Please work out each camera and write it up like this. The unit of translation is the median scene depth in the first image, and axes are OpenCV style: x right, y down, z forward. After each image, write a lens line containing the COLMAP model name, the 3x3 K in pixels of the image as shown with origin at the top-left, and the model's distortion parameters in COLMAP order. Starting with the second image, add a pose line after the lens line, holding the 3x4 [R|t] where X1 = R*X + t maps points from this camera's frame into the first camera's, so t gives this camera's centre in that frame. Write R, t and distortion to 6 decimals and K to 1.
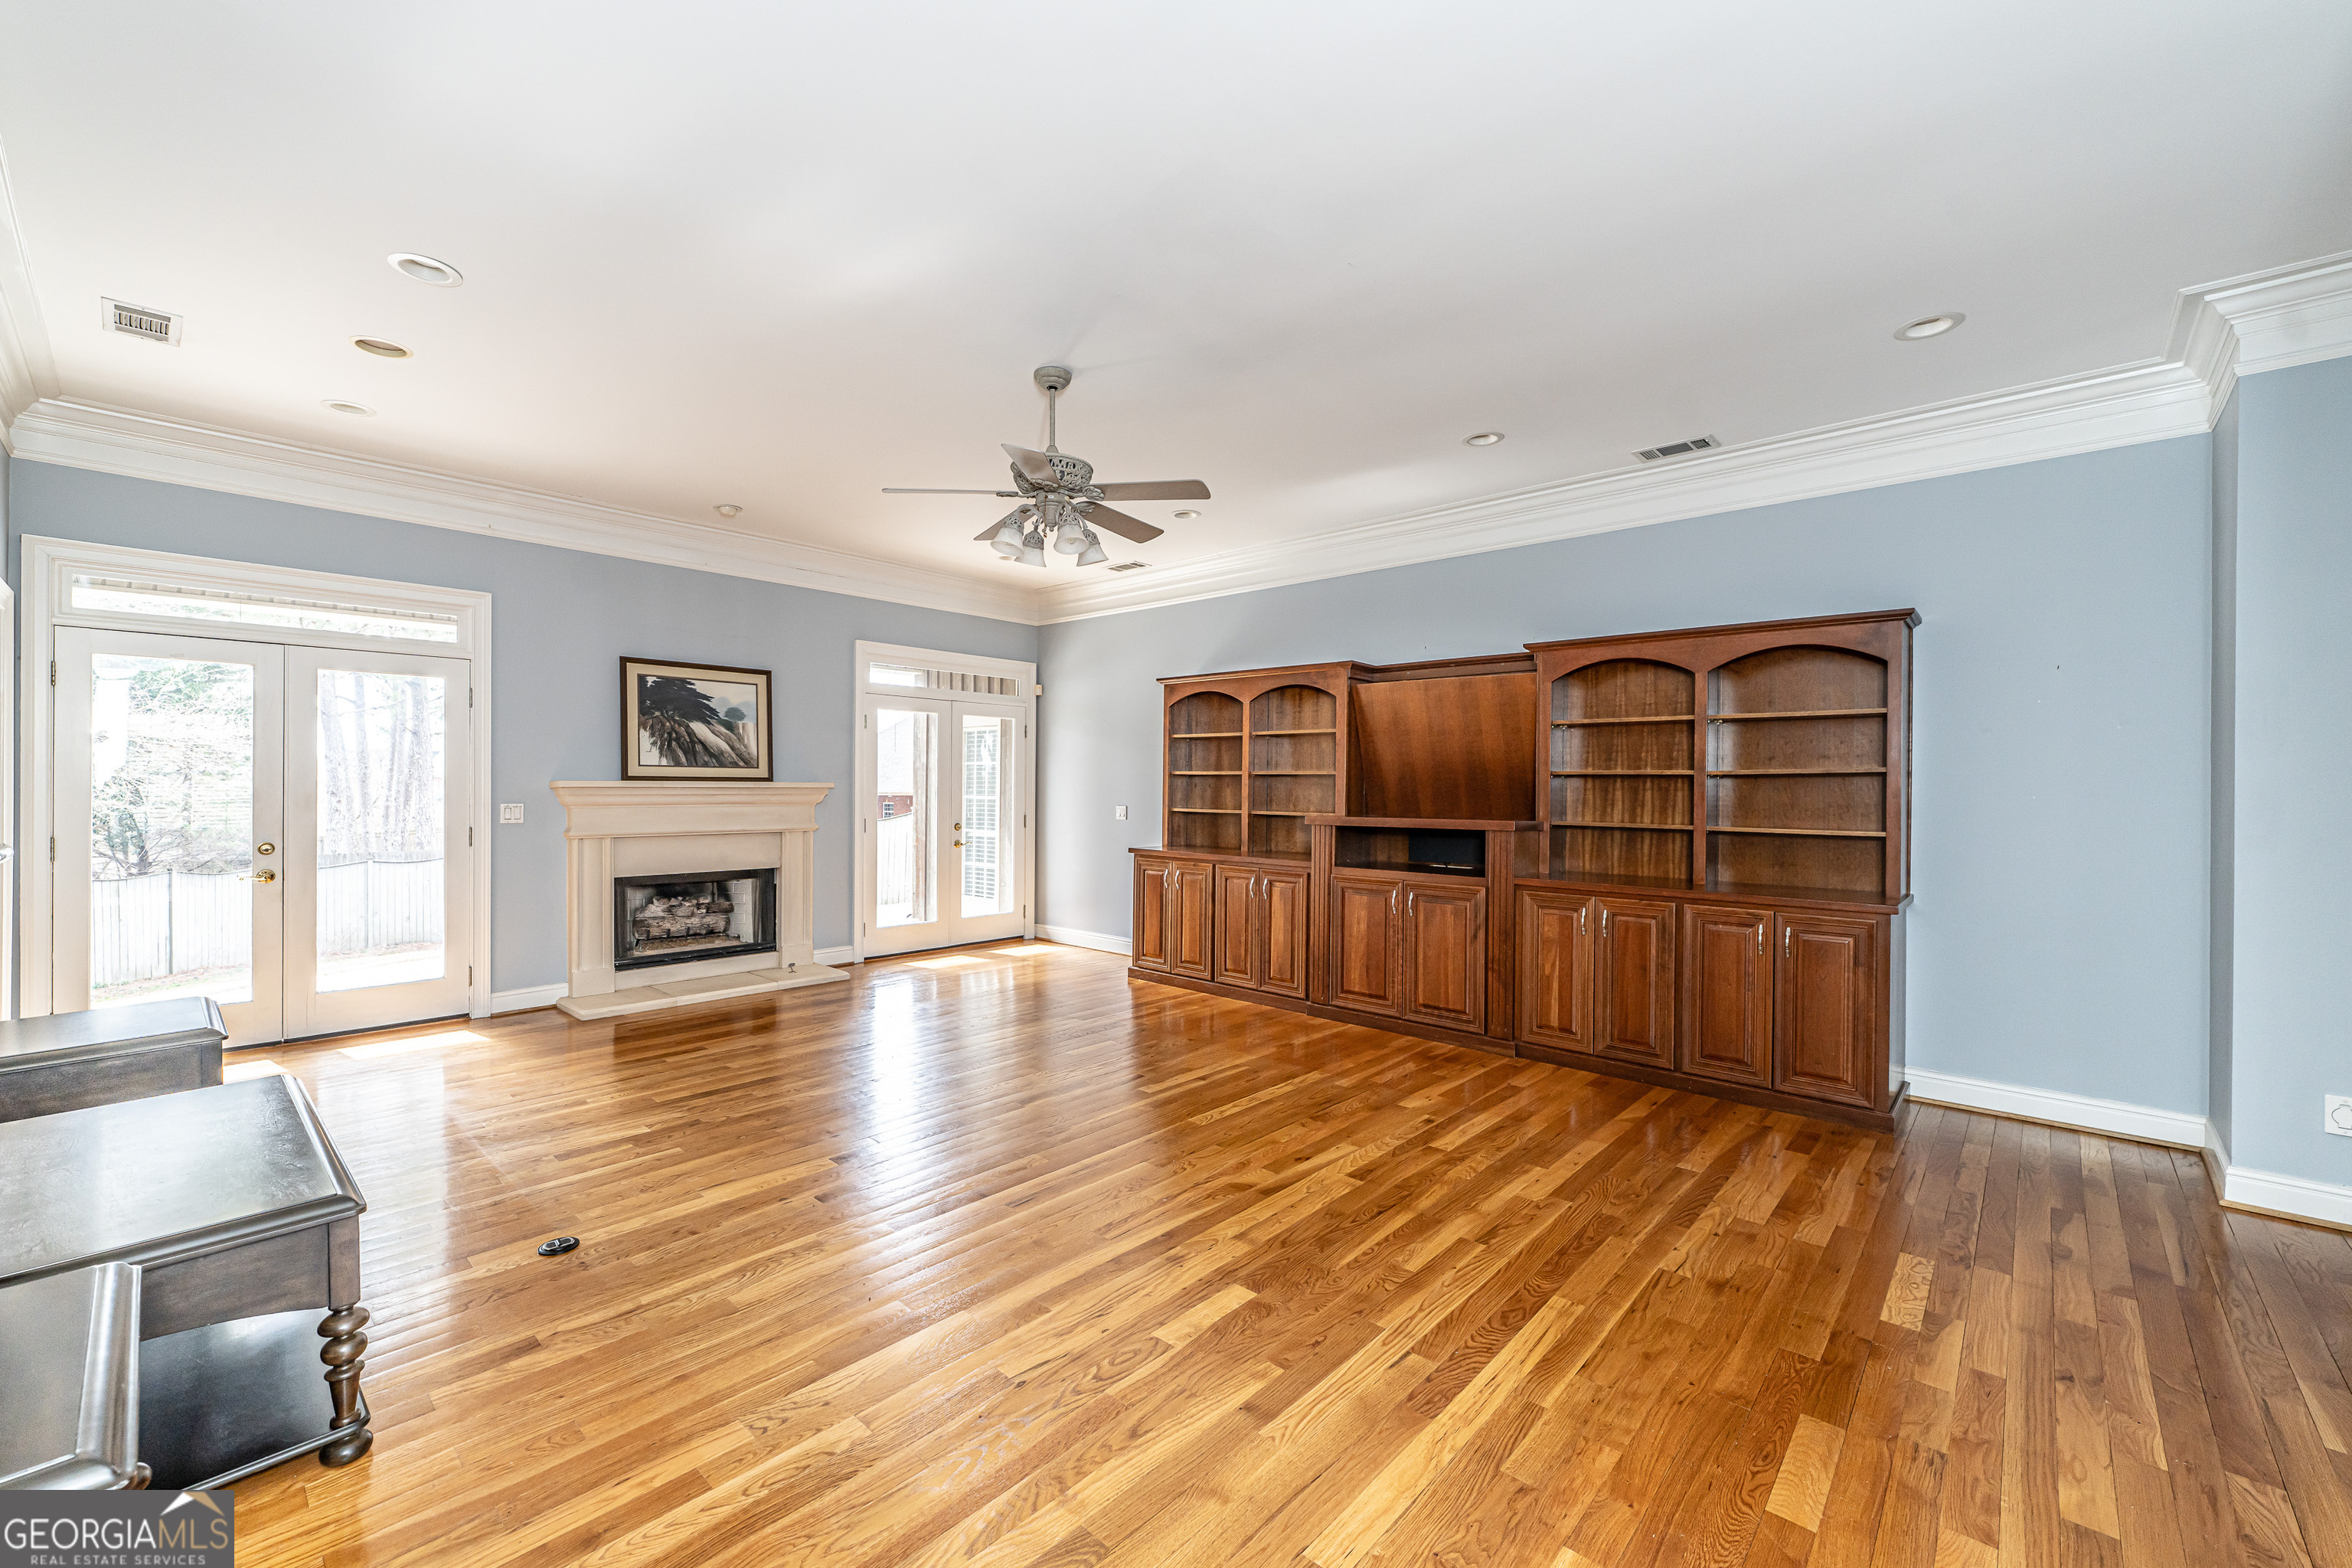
lens RADIAL K [[944.8, 0, 1165.5], [0, 944.8, 784.9], [0, 0, 1]] dist [-0.000666, -0.000189]
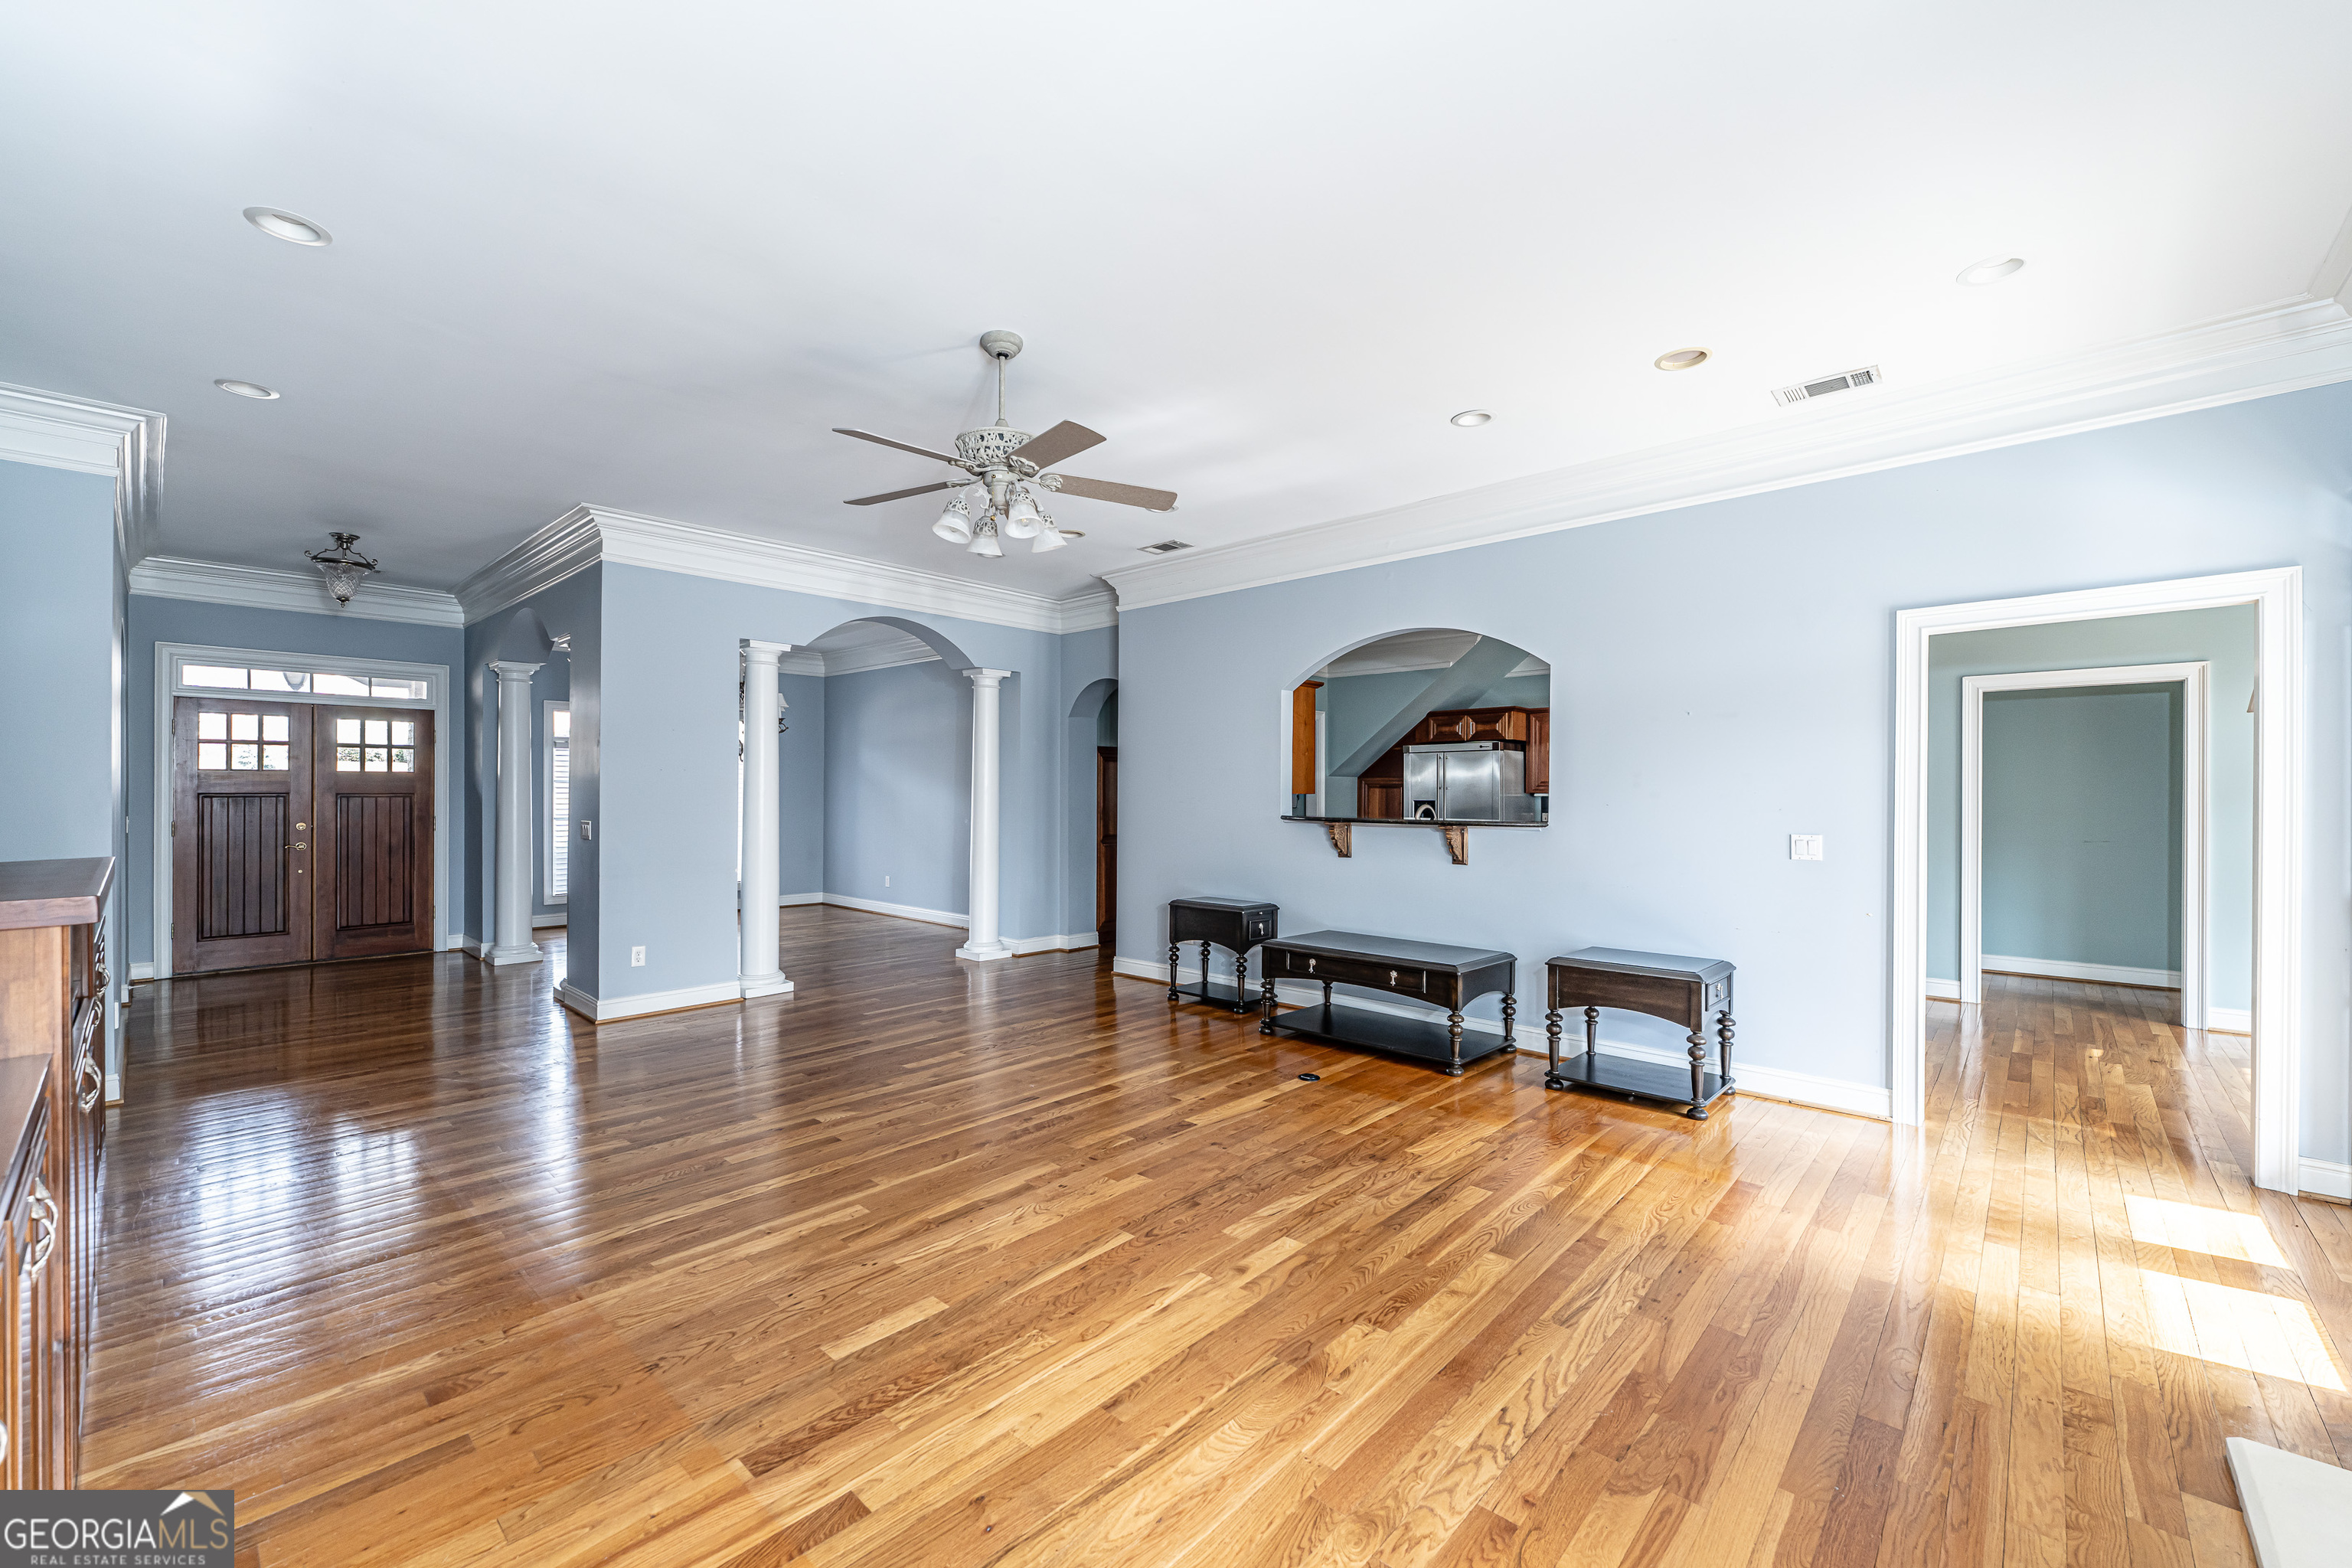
lens RADIAL K [[944.8, 0, 1169.8], [0, 944.8, 788.1], [0, 0, 1]] dist [-0.000666, -0.000189]
pose [[-0.999910, -0.010561, 0.008223, -0.313379], [-0.010537, 0.999940, 0.002965, -0.011988], [-0.008253, 0.002878, -0.999962, 2.051150]]
